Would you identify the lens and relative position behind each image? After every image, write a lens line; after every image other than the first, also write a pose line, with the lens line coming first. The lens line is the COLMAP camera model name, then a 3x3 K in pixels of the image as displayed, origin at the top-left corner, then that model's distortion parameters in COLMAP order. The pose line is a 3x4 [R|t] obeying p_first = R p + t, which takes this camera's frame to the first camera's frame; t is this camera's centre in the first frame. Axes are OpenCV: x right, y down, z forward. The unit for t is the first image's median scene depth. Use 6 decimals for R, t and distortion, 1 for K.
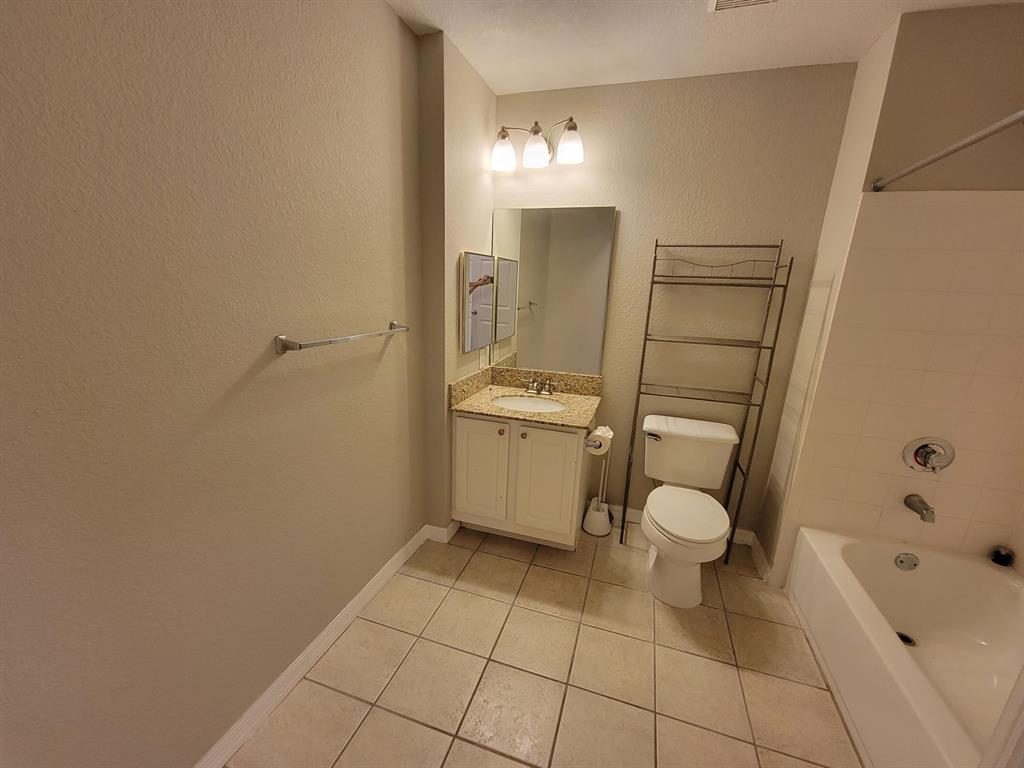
lens RADIAL K [[416.4, 0, 507.5], [0, 416.4, 387.5], [0, 0, 1]] dist [-0.000882, 0.000501]
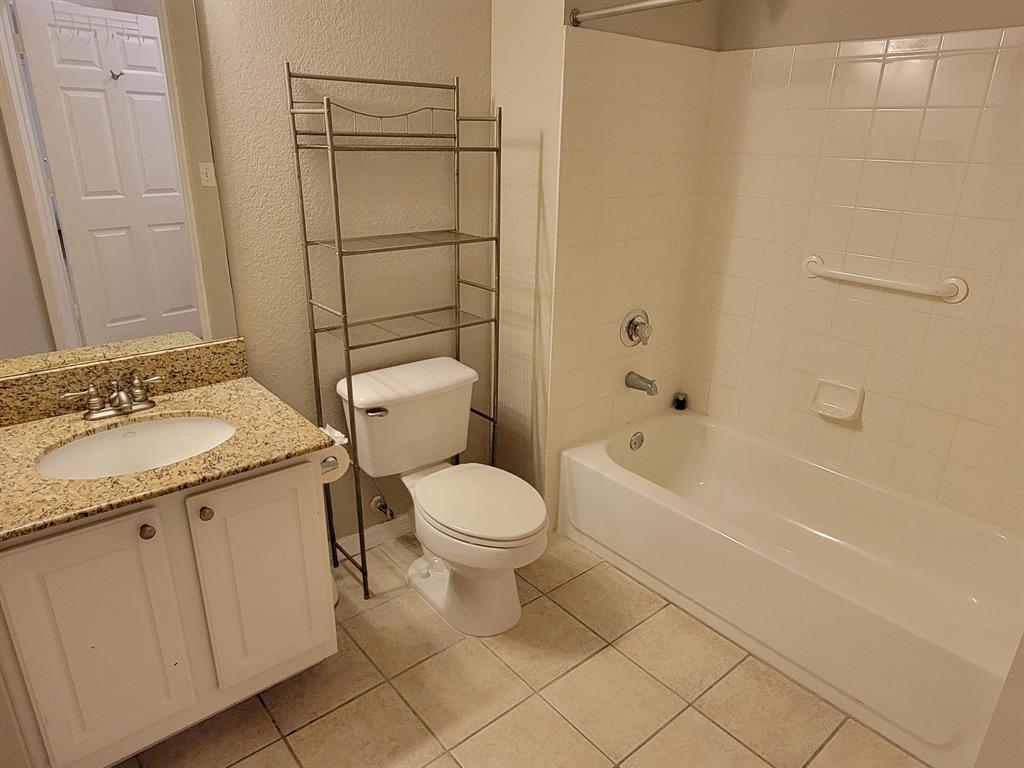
lens RADIAL K [[661.4, 0, 511.6], [0, 661.4, 379.0], [0, 0, 1]] dist [0.001067, -0.002206]
pose [[0.523696, -0.315871, 0.791181, -0.300558], [0.204515, 0.948176, 0.243178, -0.125508], [-0.826992, 0.034457, 0.561156, 0.316814]]
